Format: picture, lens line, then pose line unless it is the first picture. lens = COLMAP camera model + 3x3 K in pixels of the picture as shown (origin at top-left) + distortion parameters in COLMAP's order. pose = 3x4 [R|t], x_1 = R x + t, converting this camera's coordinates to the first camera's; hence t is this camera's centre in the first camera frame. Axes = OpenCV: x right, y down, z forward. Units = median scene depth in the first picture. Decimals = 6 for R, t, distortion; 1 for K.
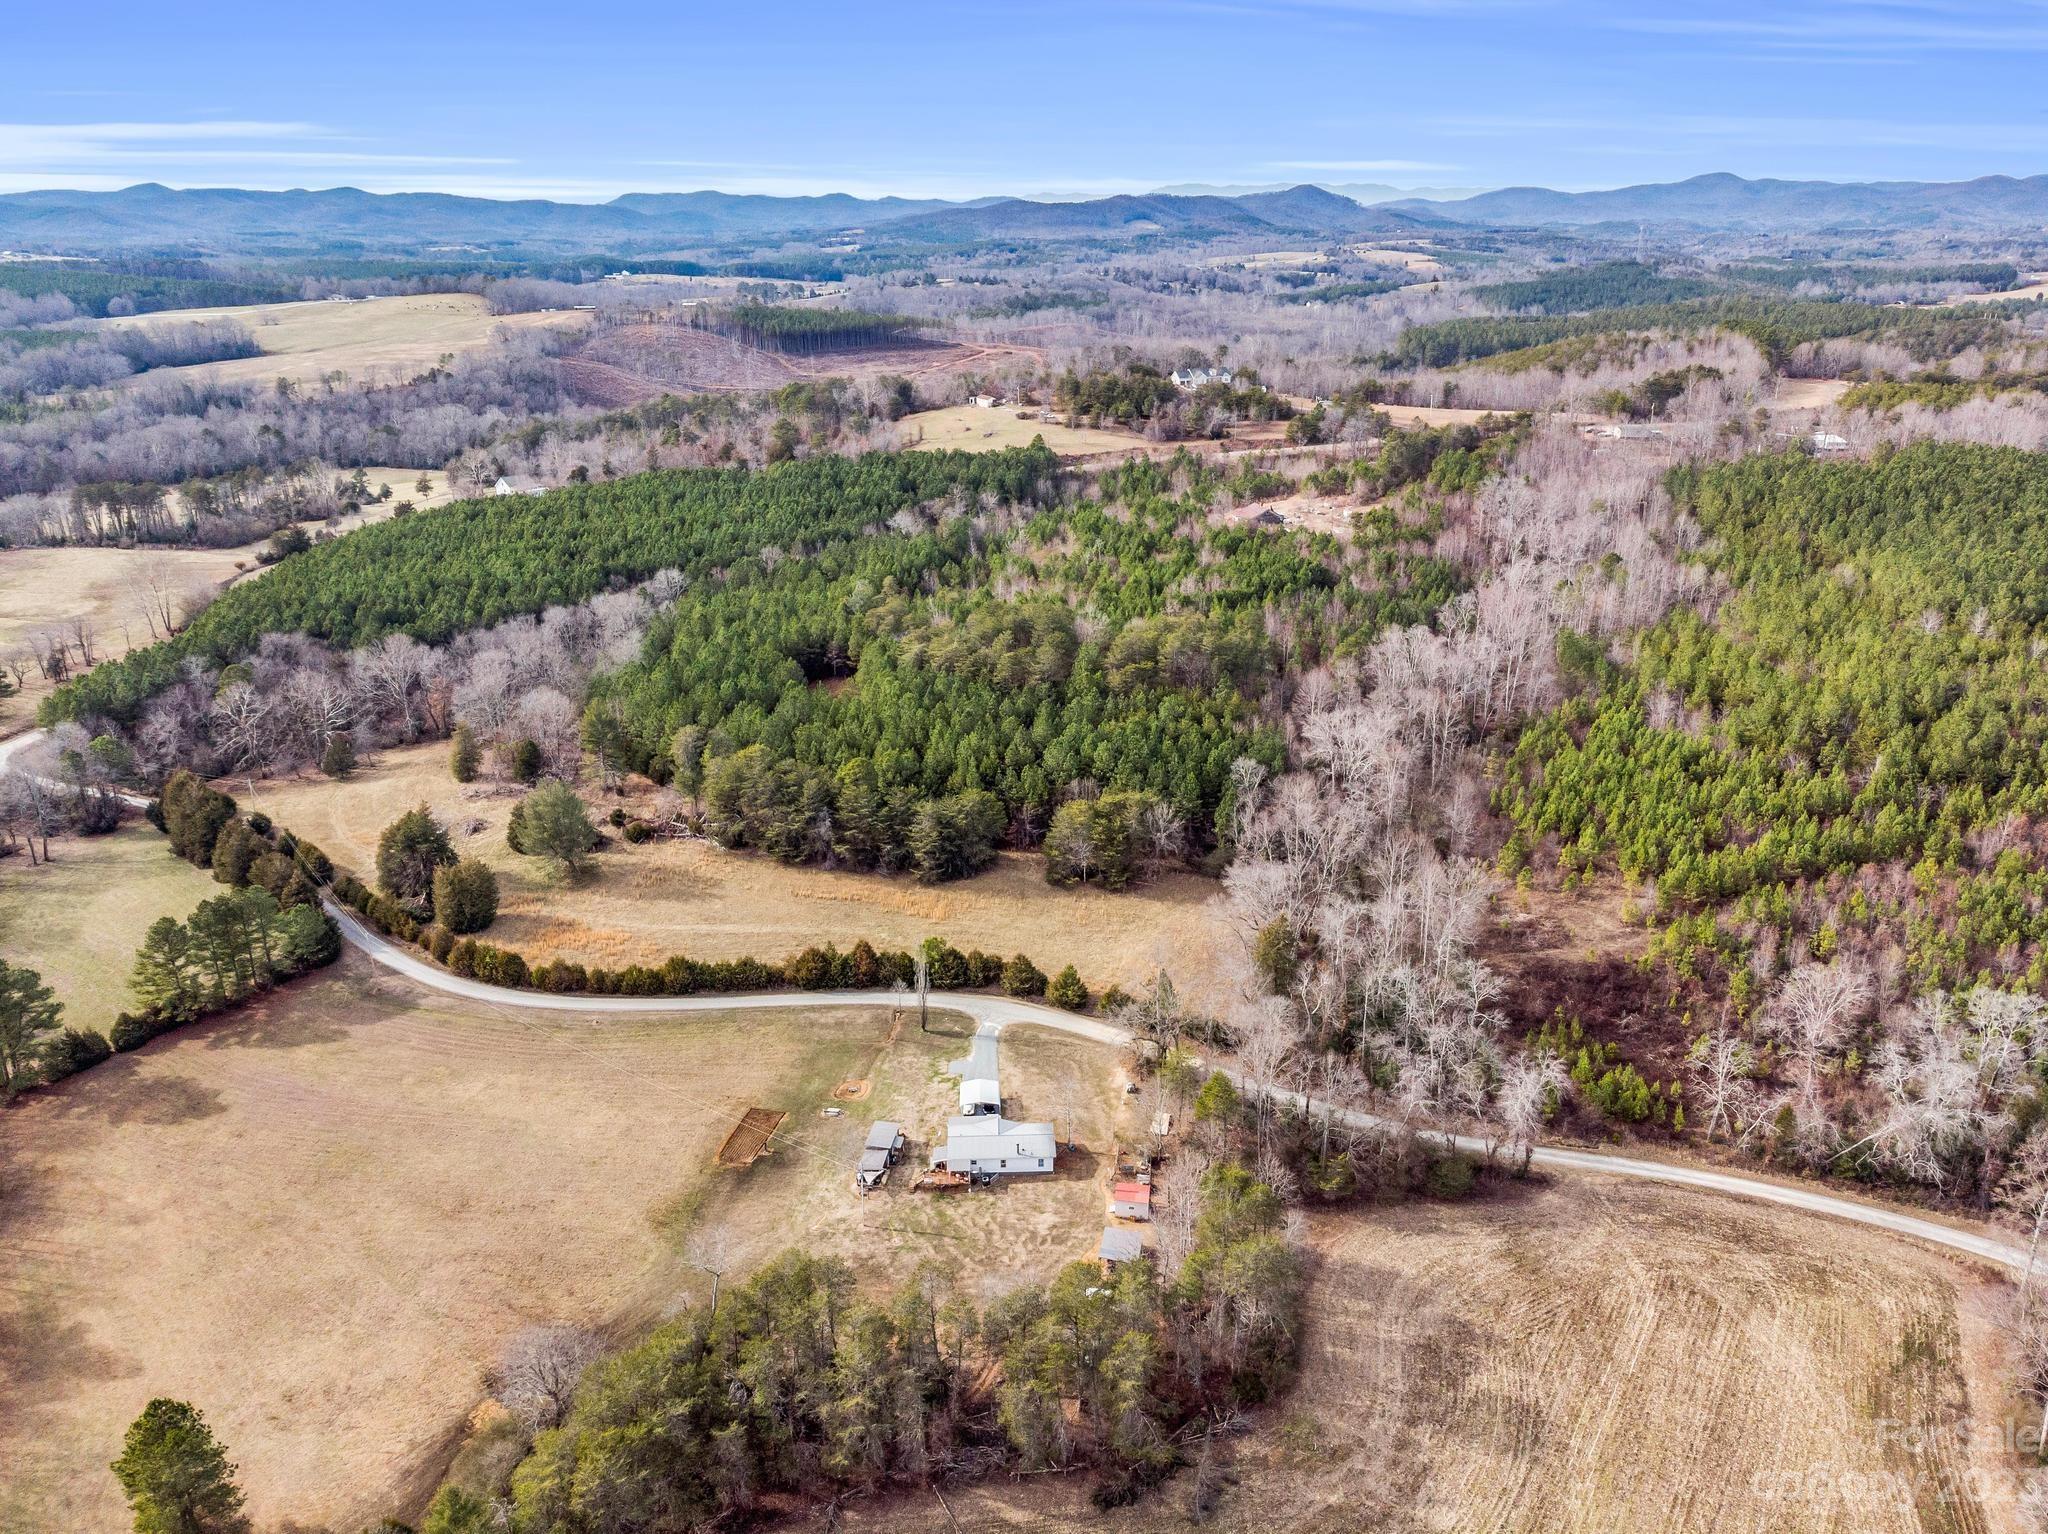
lens RADIAL K [[1507.1, 0, 1043.7], [0, 1507.1, 751.2], [0, 0, 1]] dist [-0.002965, 0.022166]
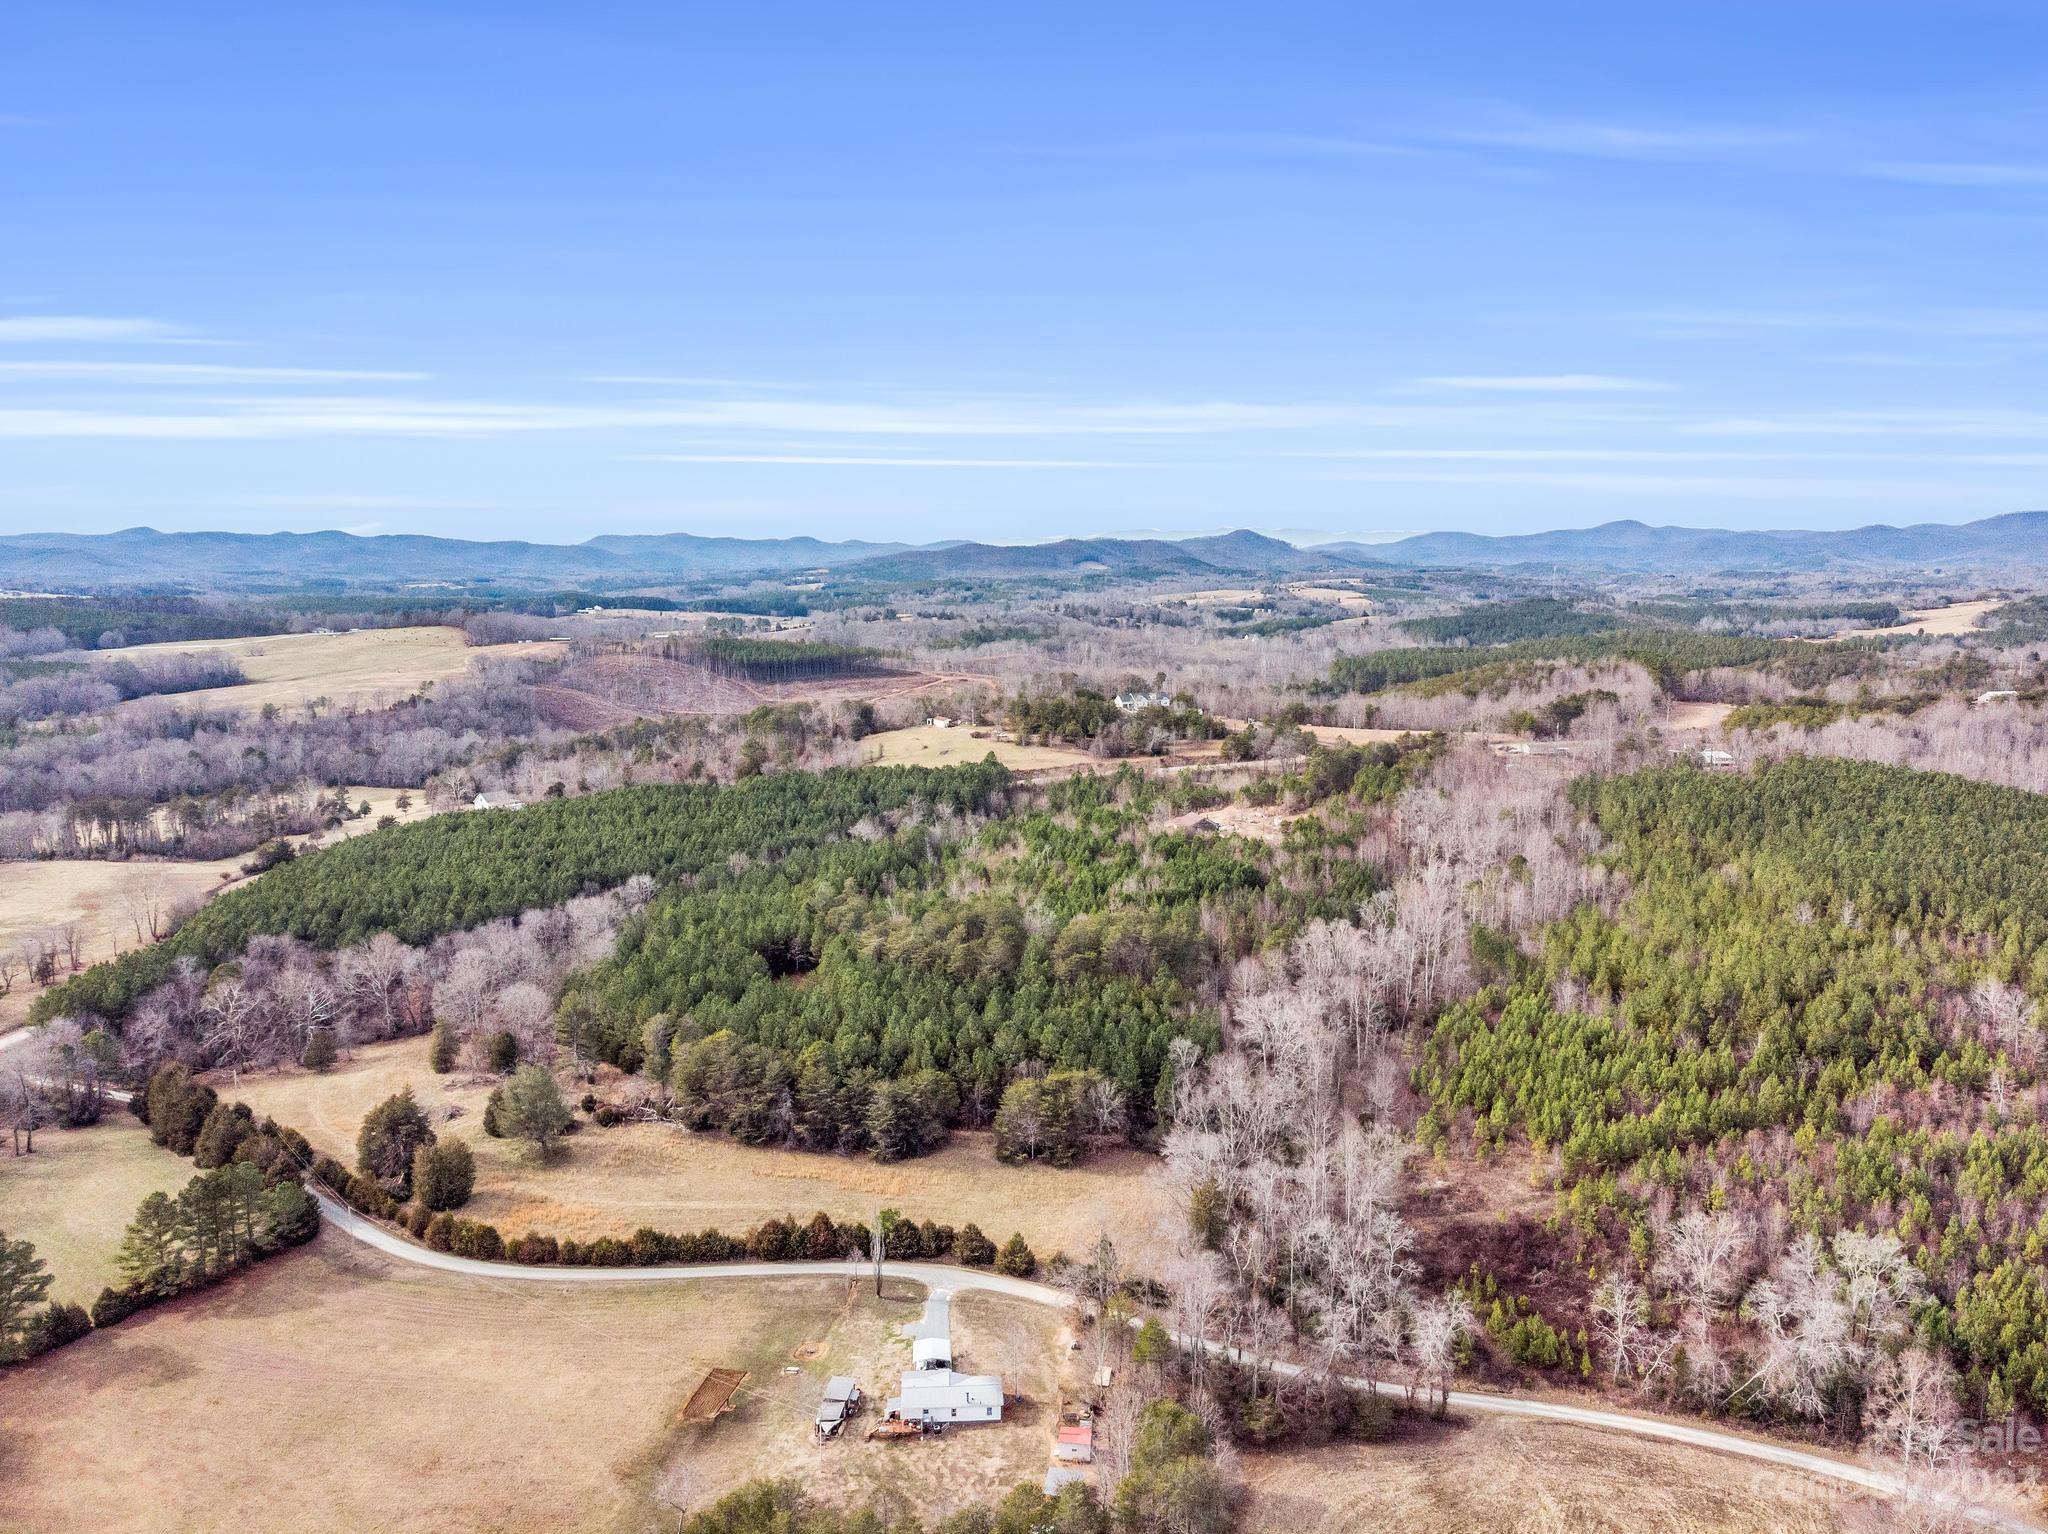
lens RADIAL K [[1507.1, 0, 1045.3], [0, 1507.1, 775.4], [0, 0, 1]] dist [-0.002965, 0.022166]
pose [[0.999525, -0.002440, 0.030728, 0.003187], [0.008412, 0.980613, -0.195772, 0.022135], [-0.029655, 0.195937, 0.980168, -0.066170]]
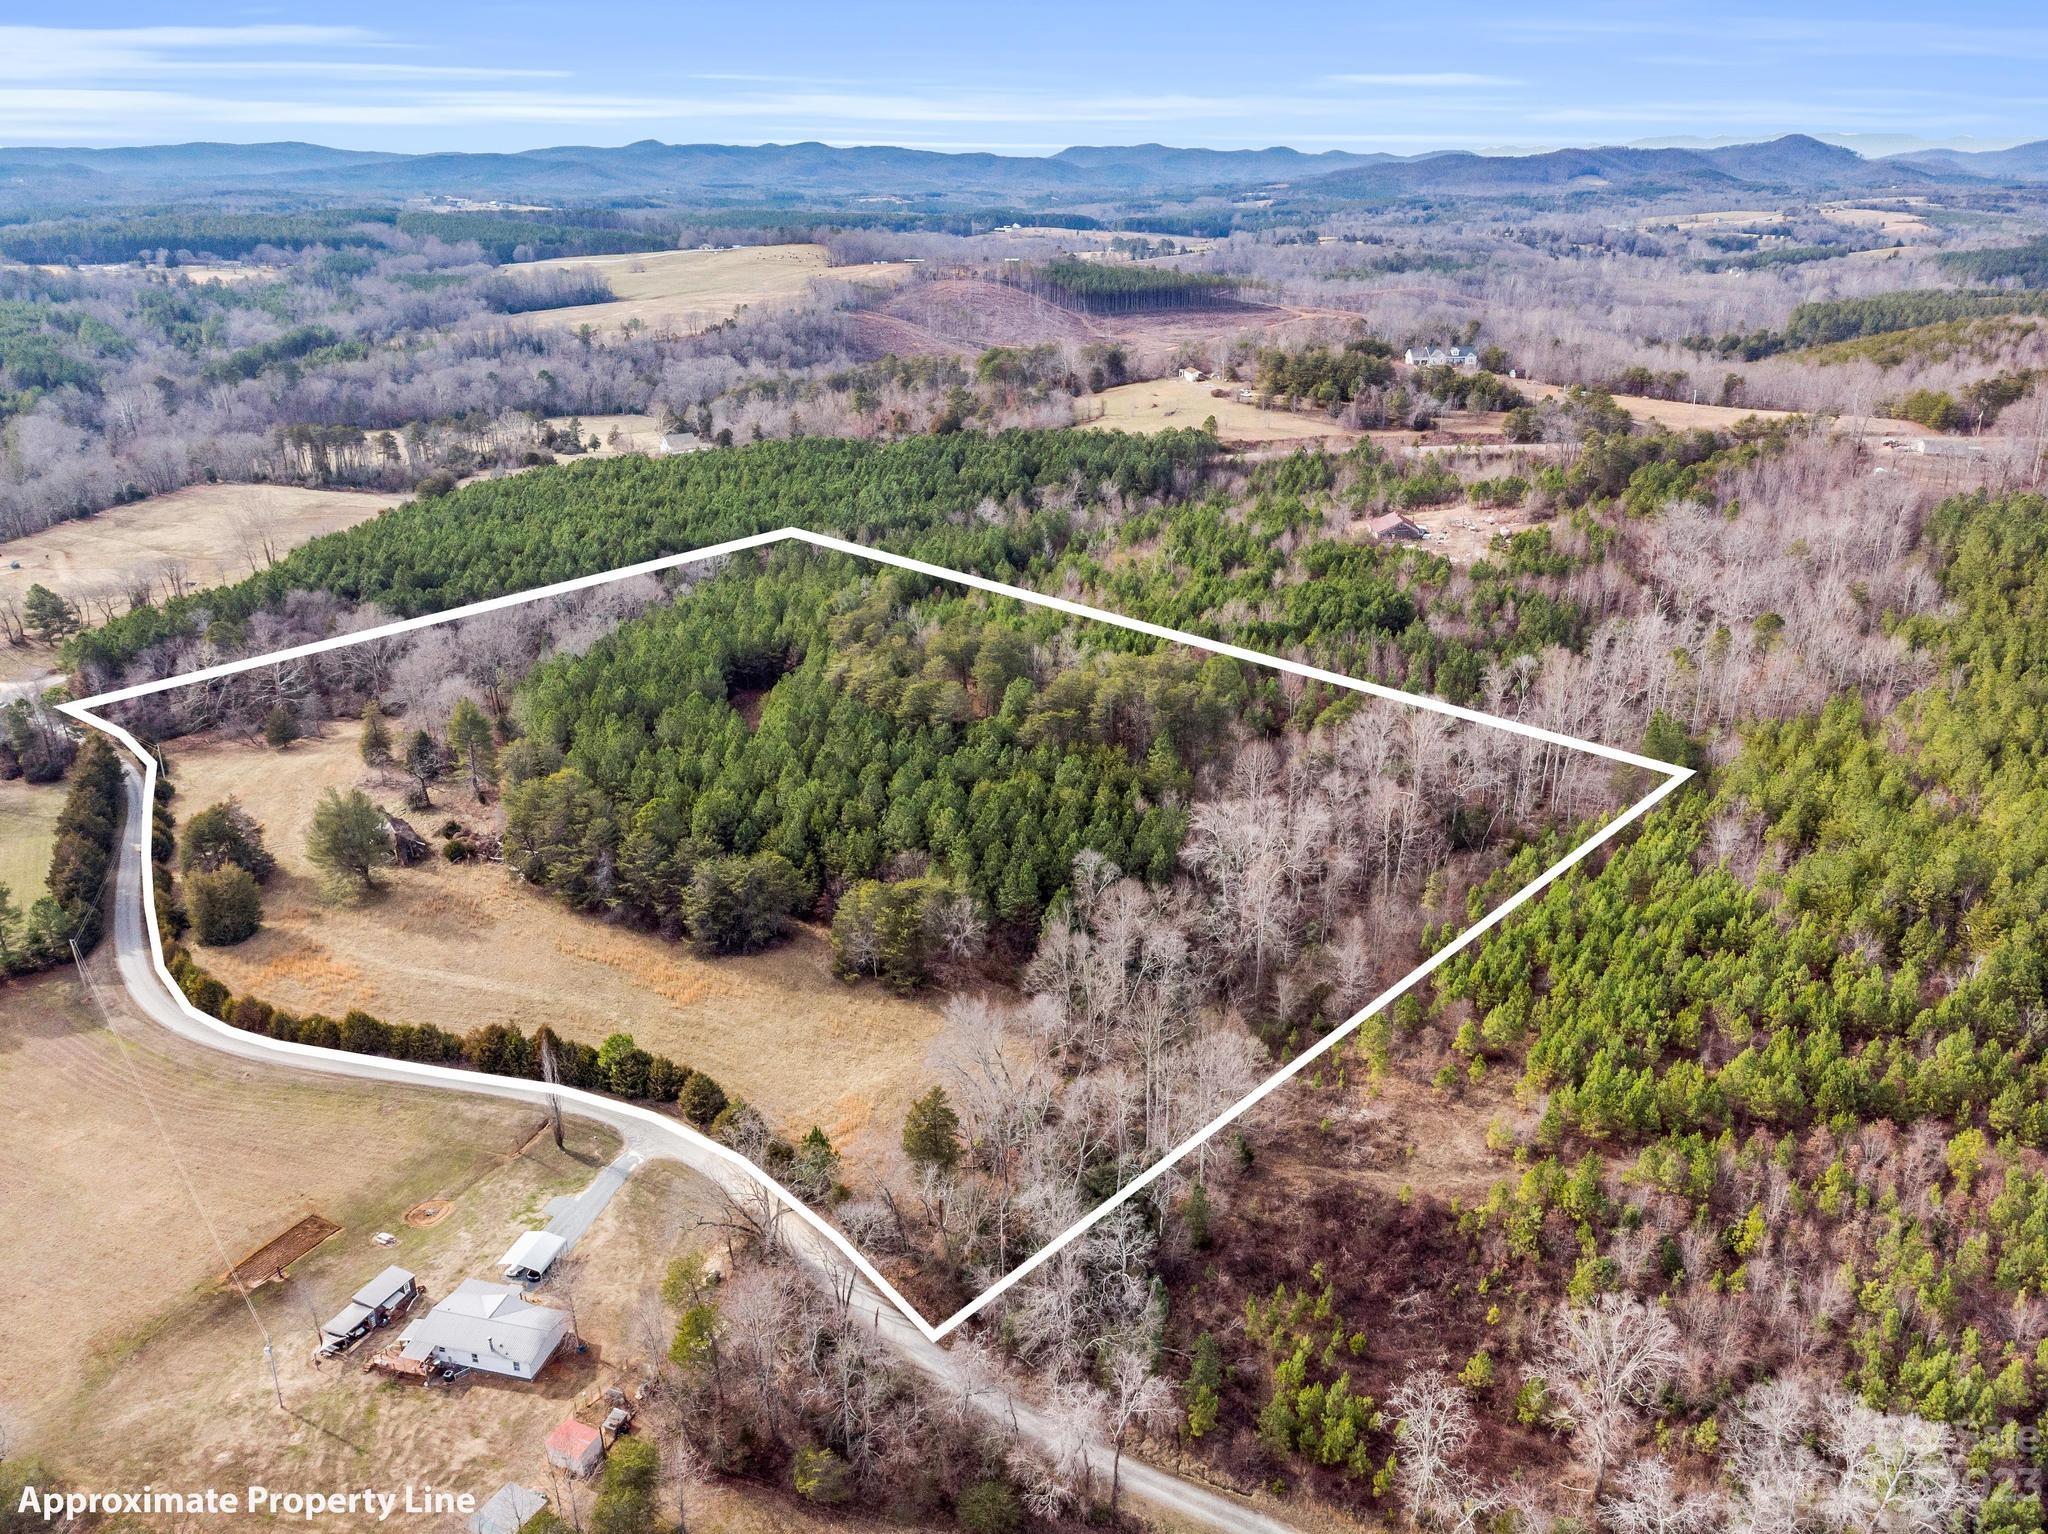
lens RADIAL K [[1507.1, 0, 1068.0], [0, 1507.1, 757.8], [0, 0, 1]] dist [-0.002965, 0.022166]
pose [[0.961234, 0.103012, -0.255767, 0.234830], [-0.095122, 0.994534, 0.043063, -0.056846], [0.258805, -0.017064, 0.965779, 0.162723]]
